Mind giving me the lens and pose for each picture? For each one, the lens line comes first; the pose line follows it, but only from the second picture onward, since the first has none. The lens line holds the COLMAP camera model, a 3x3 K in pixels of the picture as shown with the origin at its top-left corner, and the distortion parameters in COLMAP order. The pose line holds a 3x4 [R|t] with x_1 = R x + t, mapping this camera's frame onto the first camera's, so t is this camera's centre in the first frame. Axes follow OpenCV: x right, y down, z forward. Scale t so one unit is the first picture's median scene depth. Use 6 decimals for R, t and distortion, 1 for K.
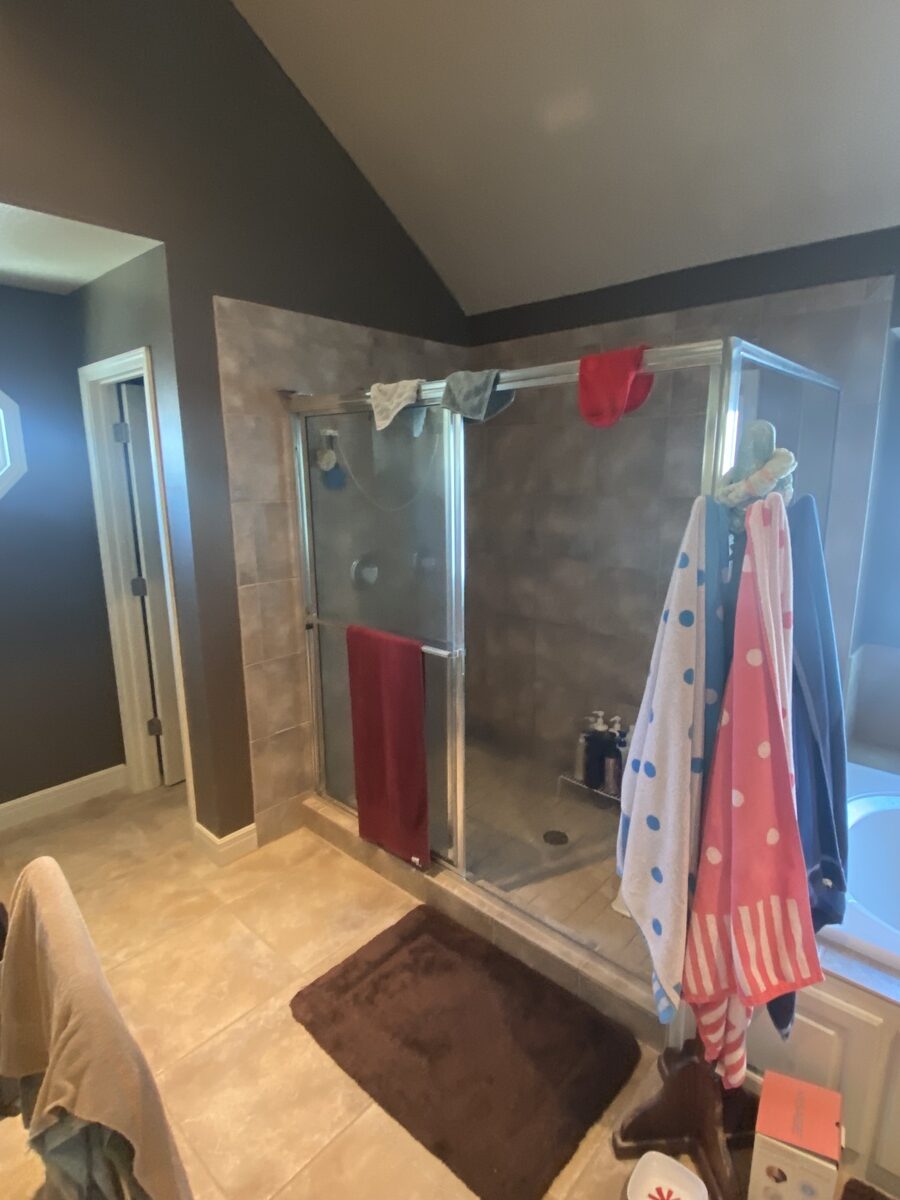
lens RADIAL K [[618.9, 0, 457.7], [0, 618.9, 590.4], [0, 0, 1]] dist [0.009469, -0.017702]
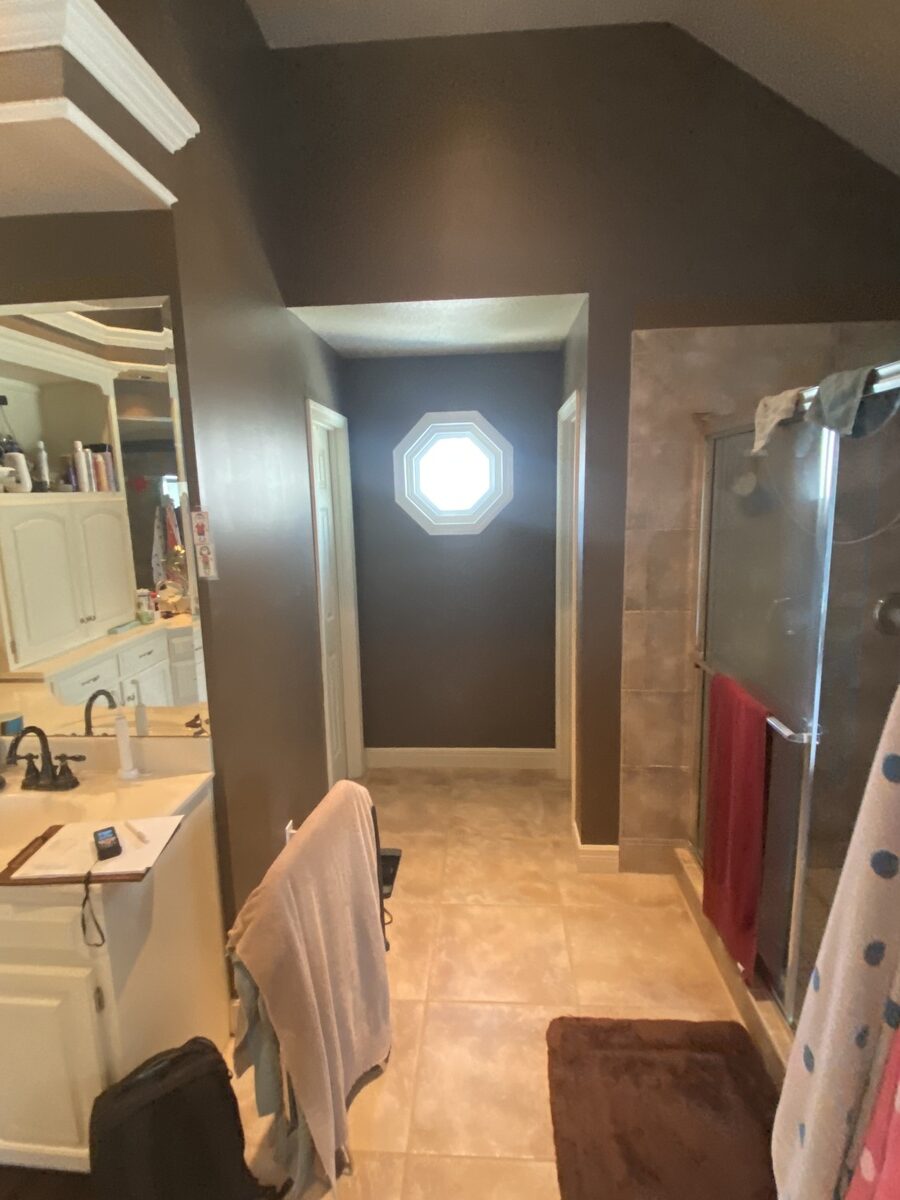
lens RADIAL K [[618.9, 0, 445.0], [0, 618.9, 597.0], [0, 0, 1]] dist [0.009469, -0.017702]
pose [[0.619566, 0.123673, -0.775141, 0.297973], [-0.135942, 0.989494, 0.049215, -0.047755], [0.773083, 0.074882, 0.629869, 0.152262]]
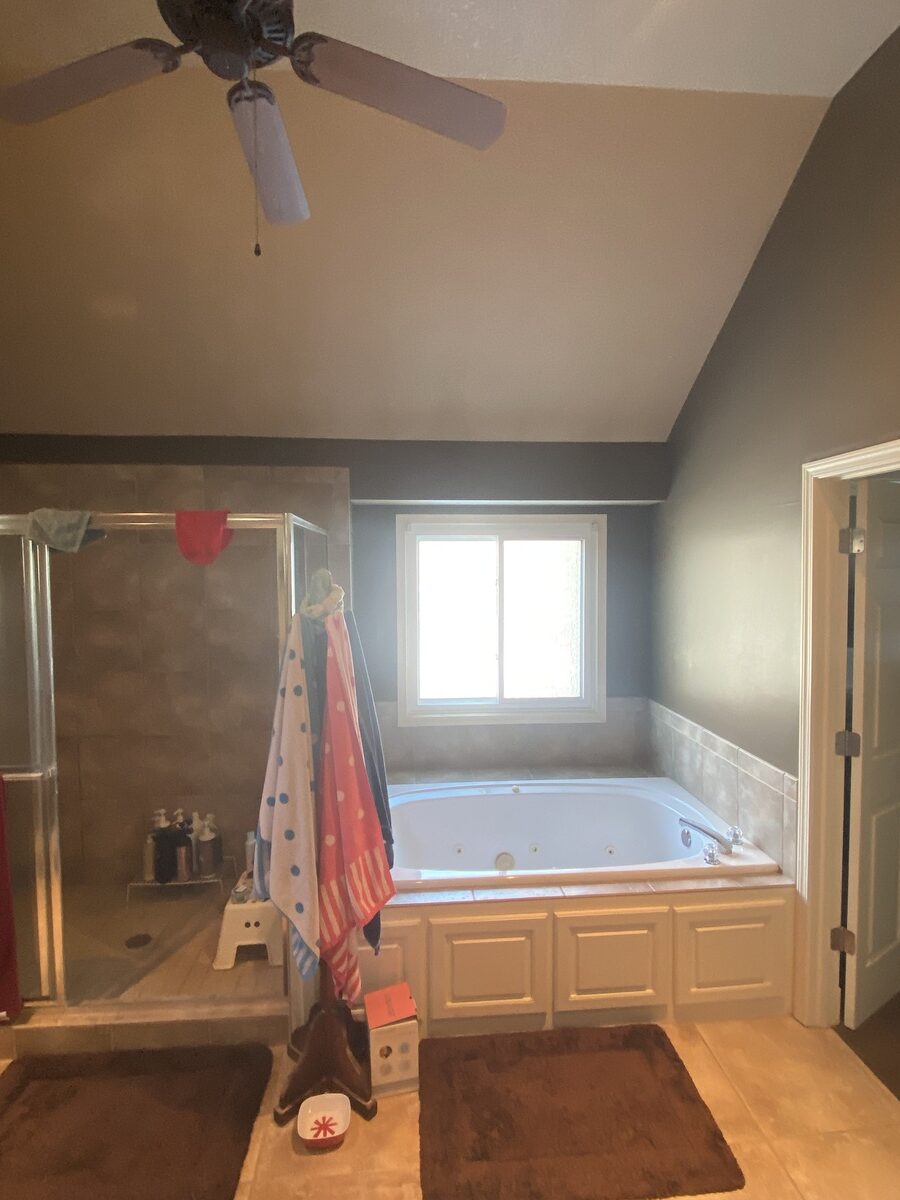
lens RADIAL K [[618.9, 0, 450.3], [0, 618.9, 604.1], [0, 0, 1]] dist [0.009469, -0.017702]
pose [[0.686073, -0.035720, 0.726655, -0.278613], [0.142448, 0.986057, -0.086021, 0.010252], [-0.713451, 0.162528, 0.681596, -0.213787]]
